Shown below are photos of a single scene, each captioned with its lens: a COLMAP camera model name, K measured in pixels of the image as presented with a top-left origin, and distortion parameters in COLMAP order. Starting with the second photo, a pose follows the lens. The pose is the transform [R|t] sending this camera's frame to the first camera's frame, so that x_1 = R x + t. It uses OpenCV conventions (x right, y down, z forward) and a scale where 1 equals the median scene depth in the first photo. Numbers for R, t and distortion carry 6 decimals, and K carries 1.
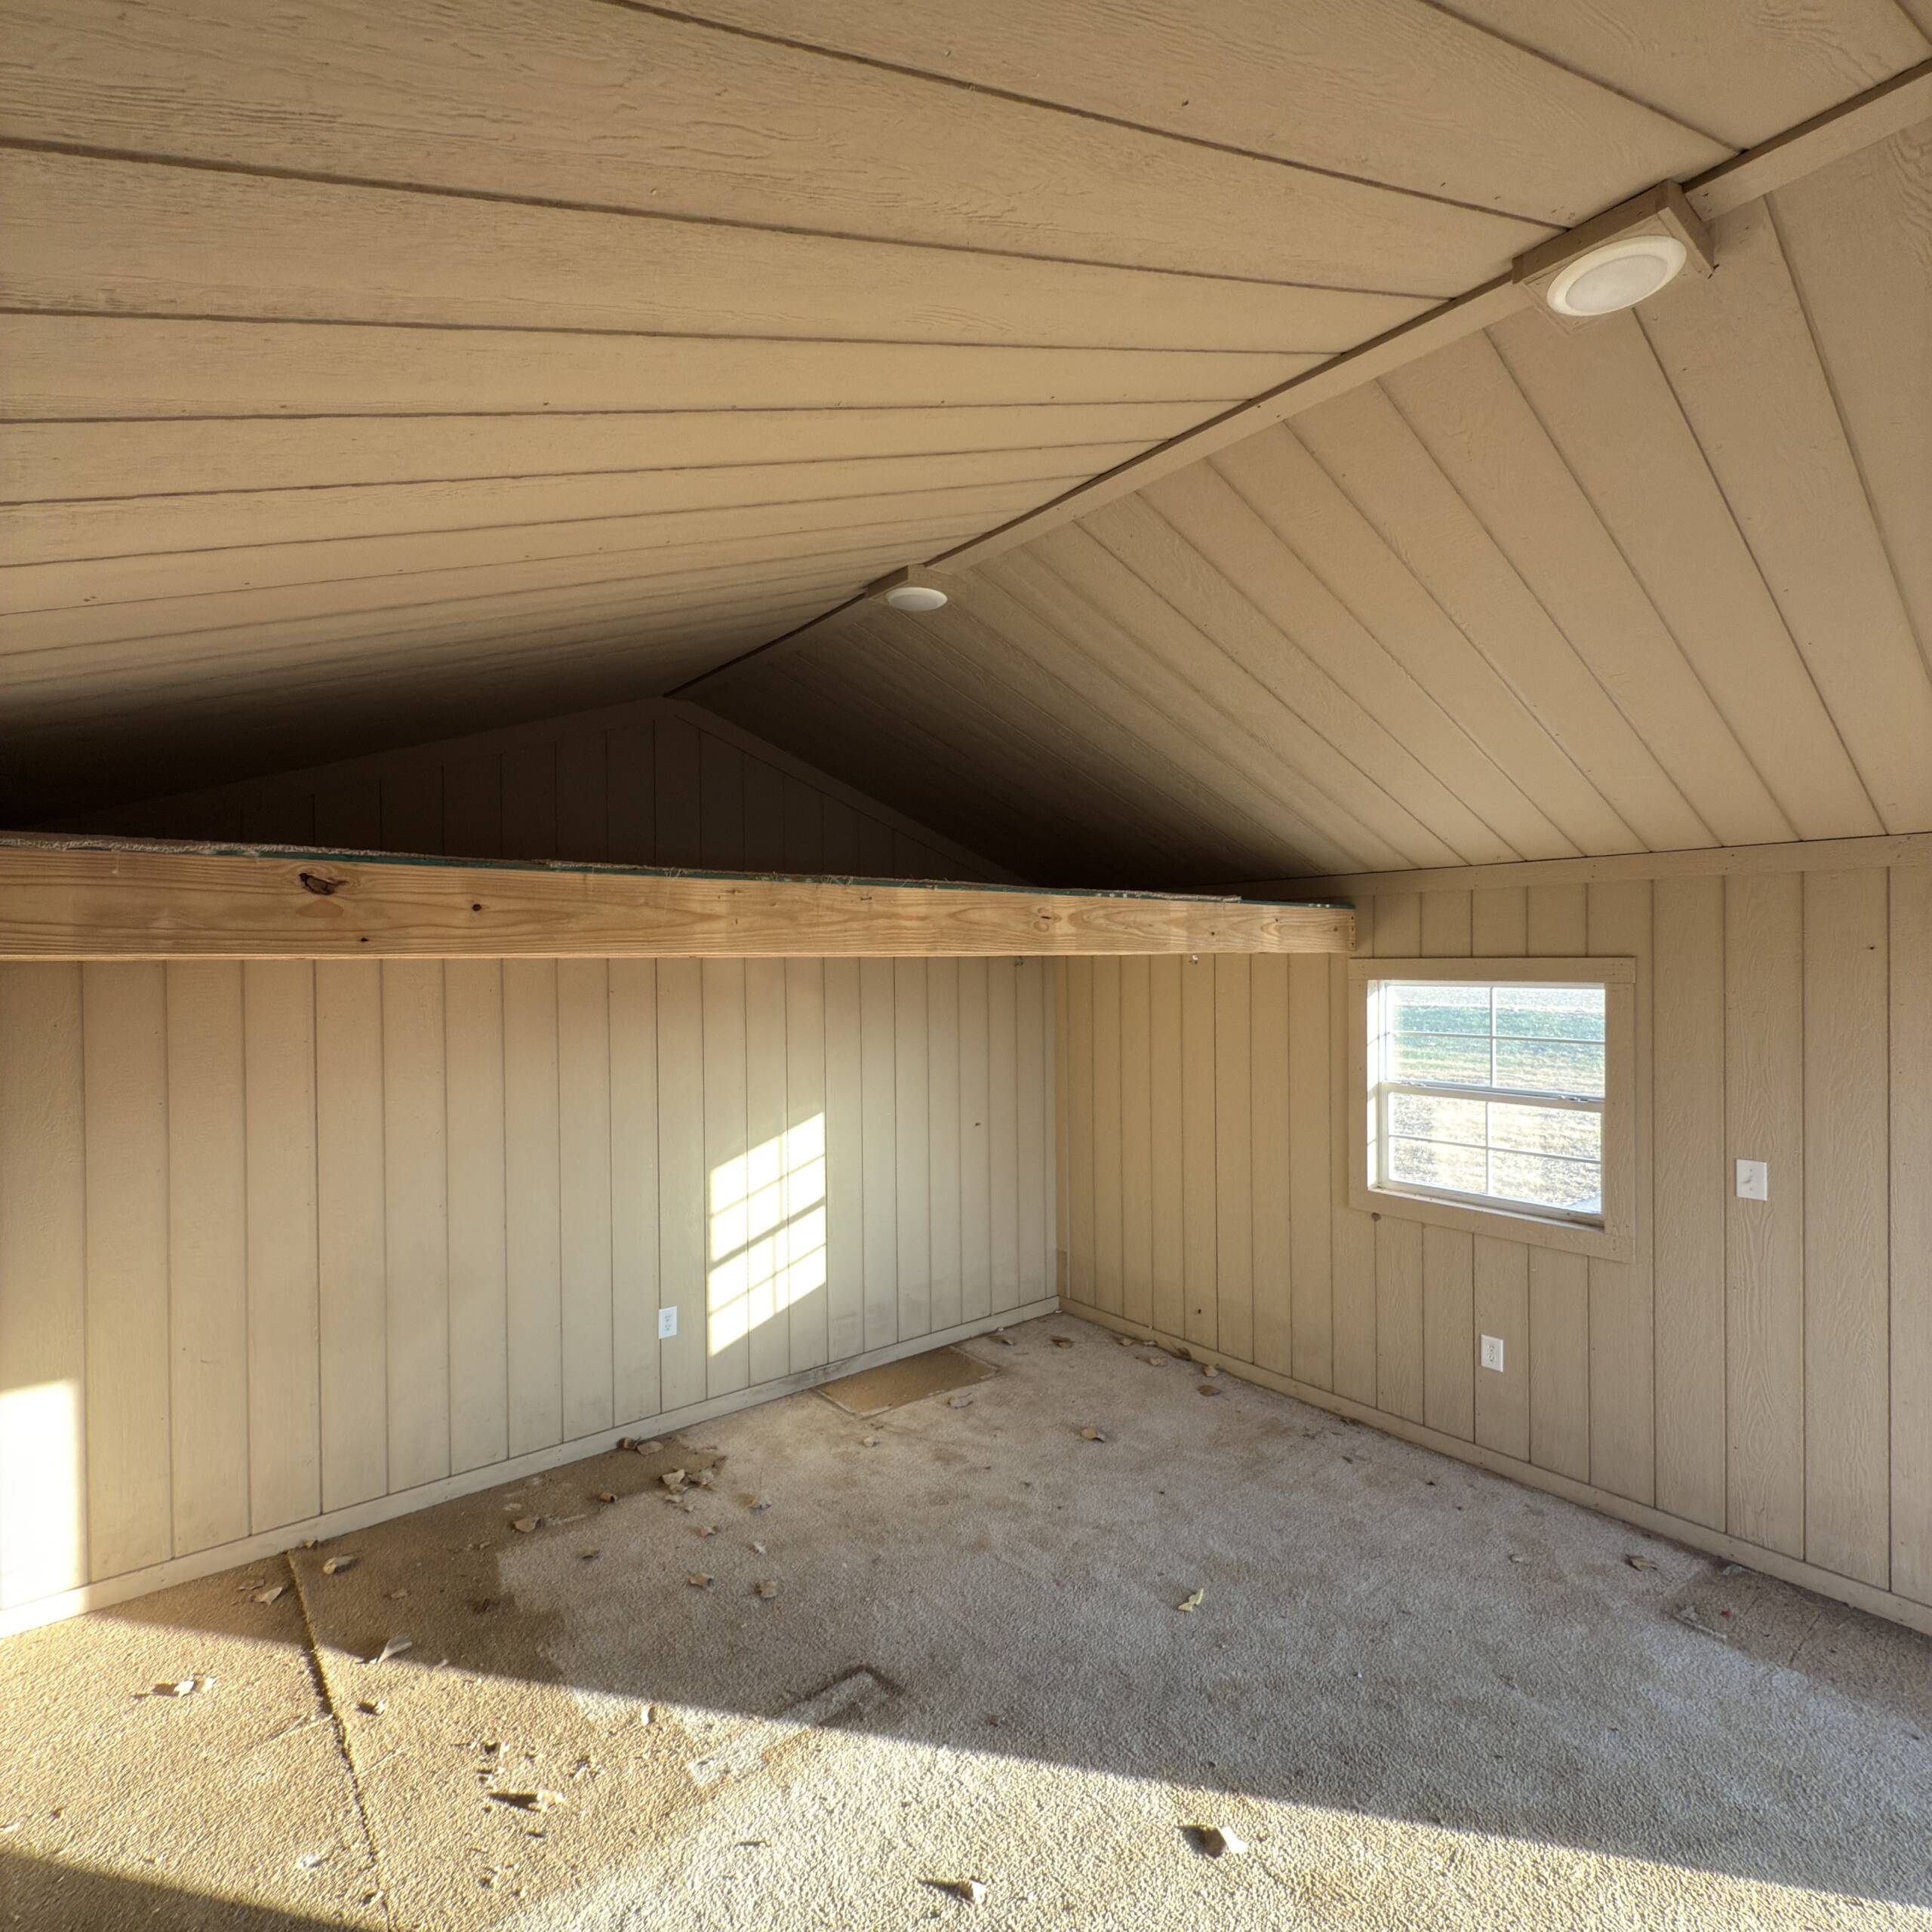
lens RADIAL K [[1022.2, 0, 966.0], [0, 1022.2, 966.0], [0, 0, 1]] dist [-0.005143, -0.000117]
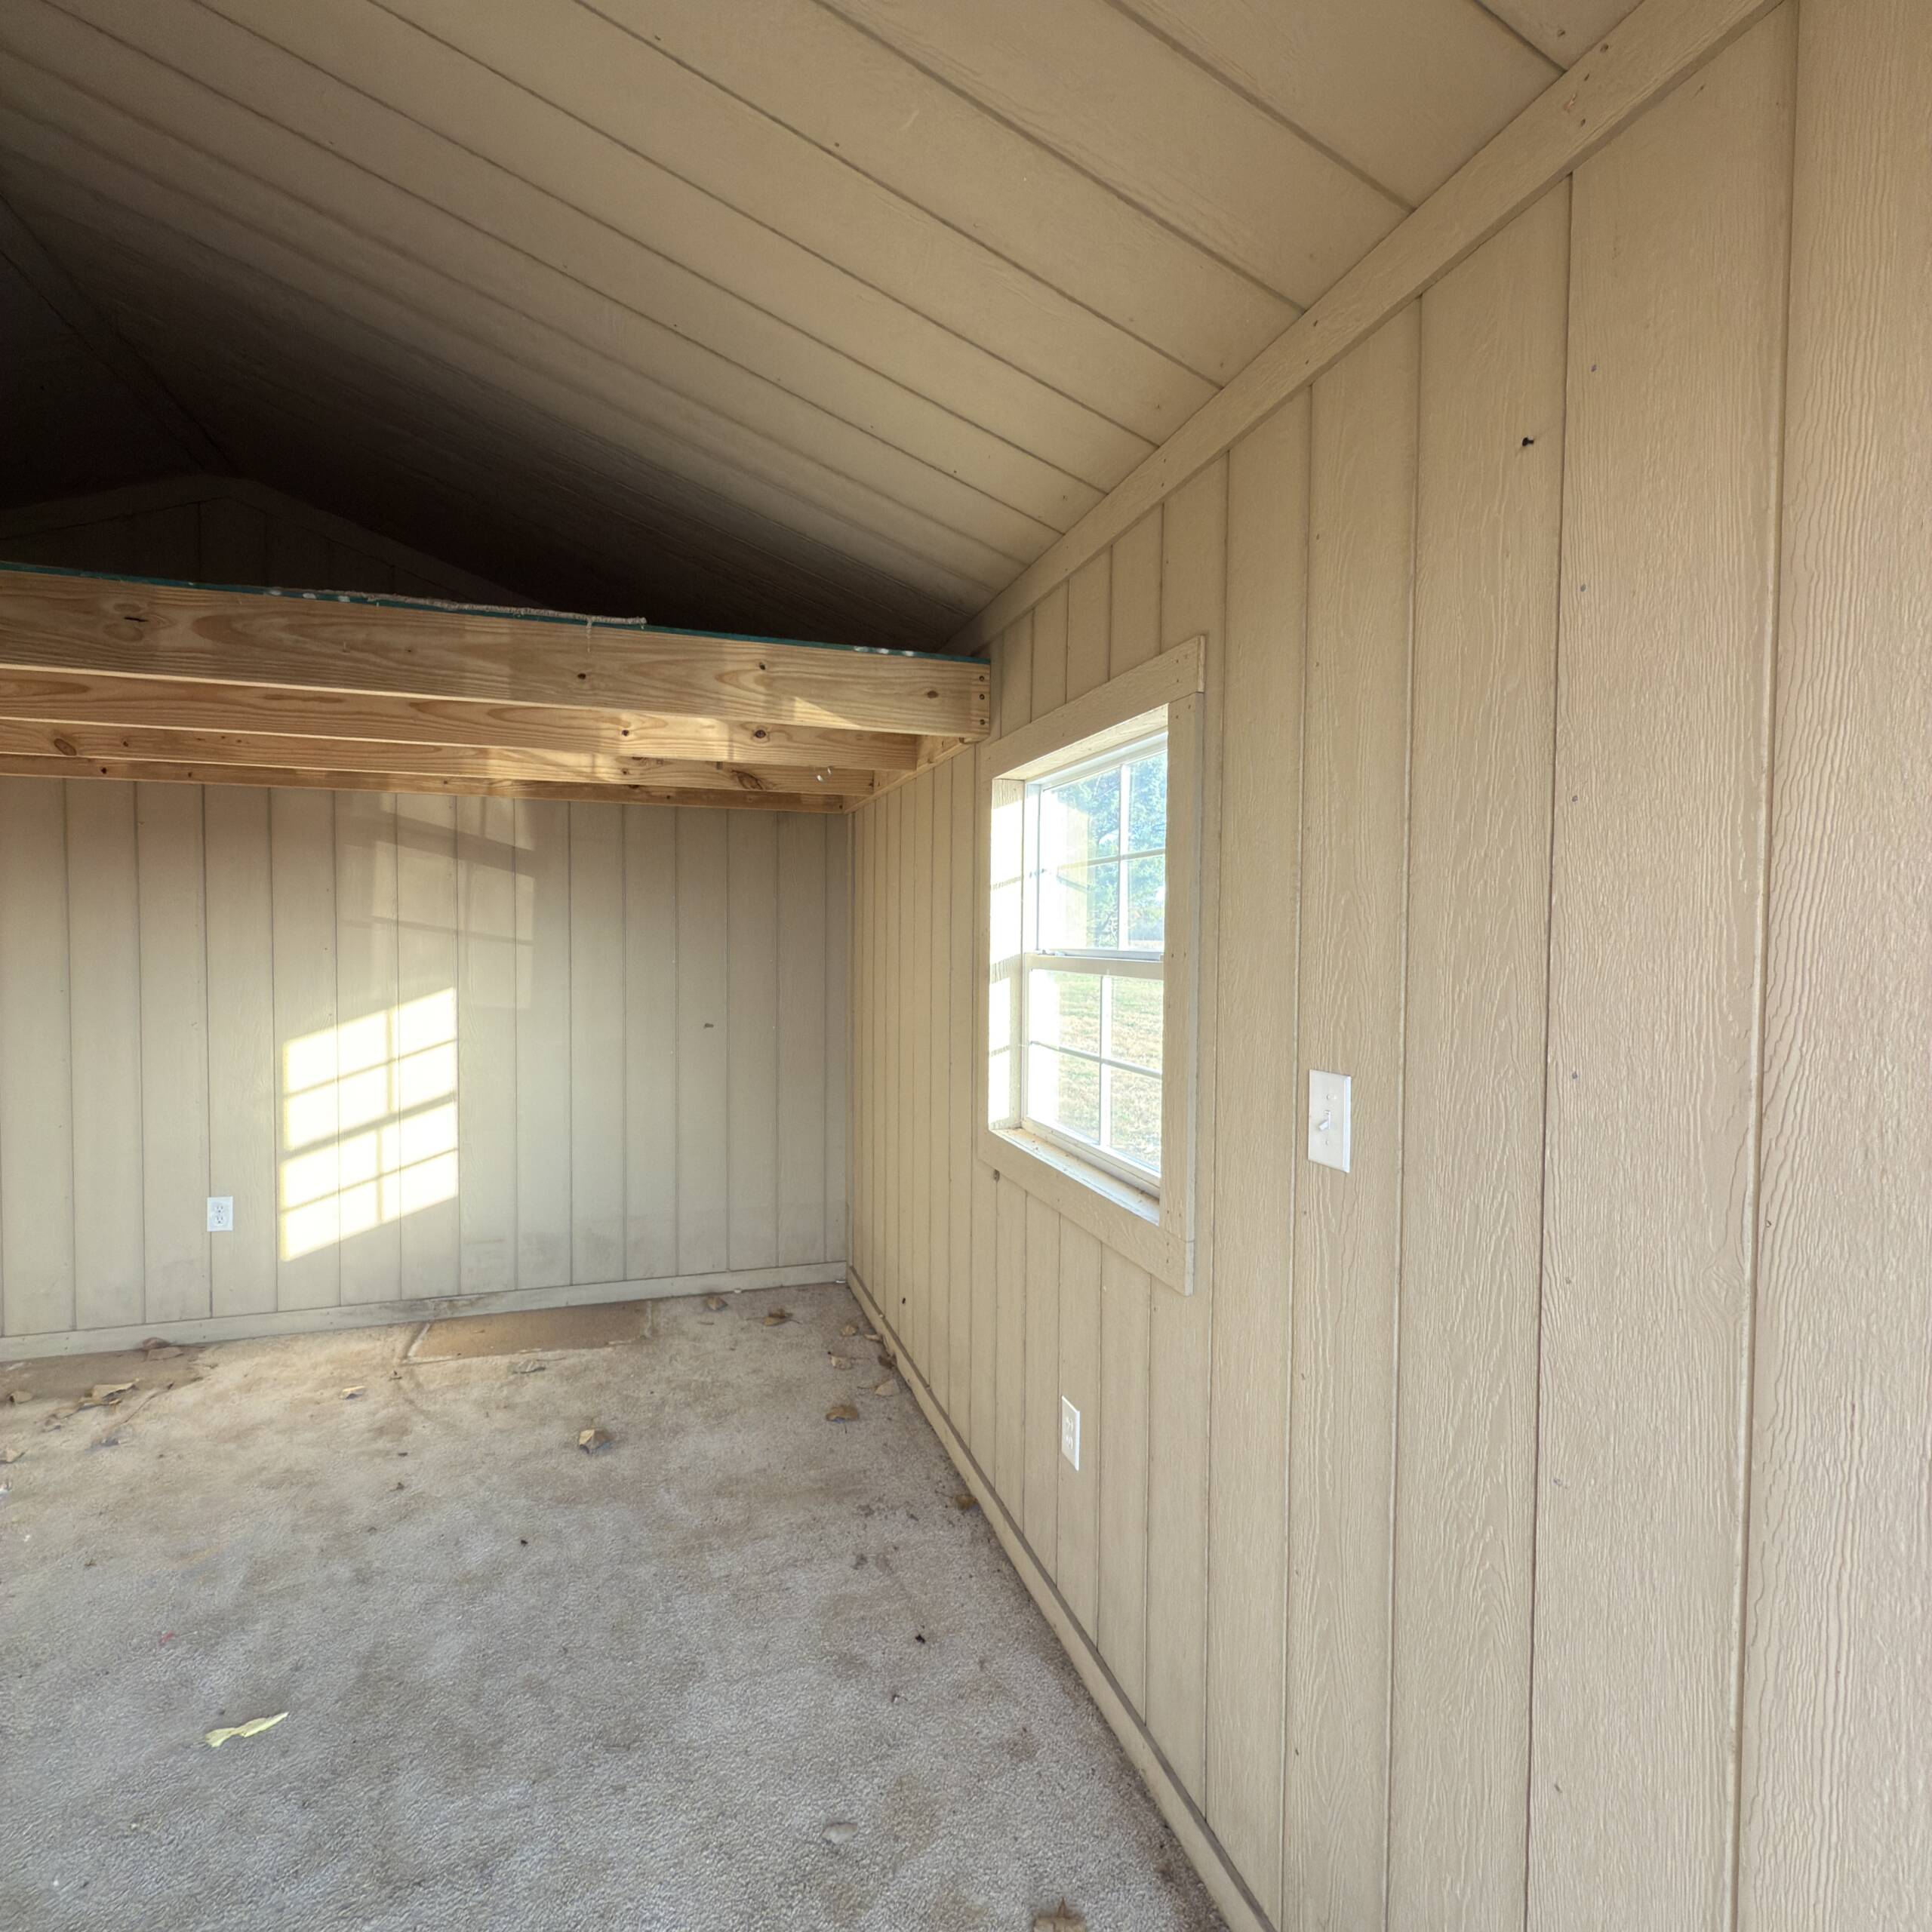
lens RADIAL K [[1029.5, 0, 966.0], [0, 1029.5, 966.0], [0, 0, 1]] dist [0.004626, 0.000563]
pose [[0.927990, 0.026667, -0.371650, 0.624691], [-0.018280, 0.999493, 0.026074, 0.111411], [0.372157, -0.017402, 0.928007, 0.447742]]
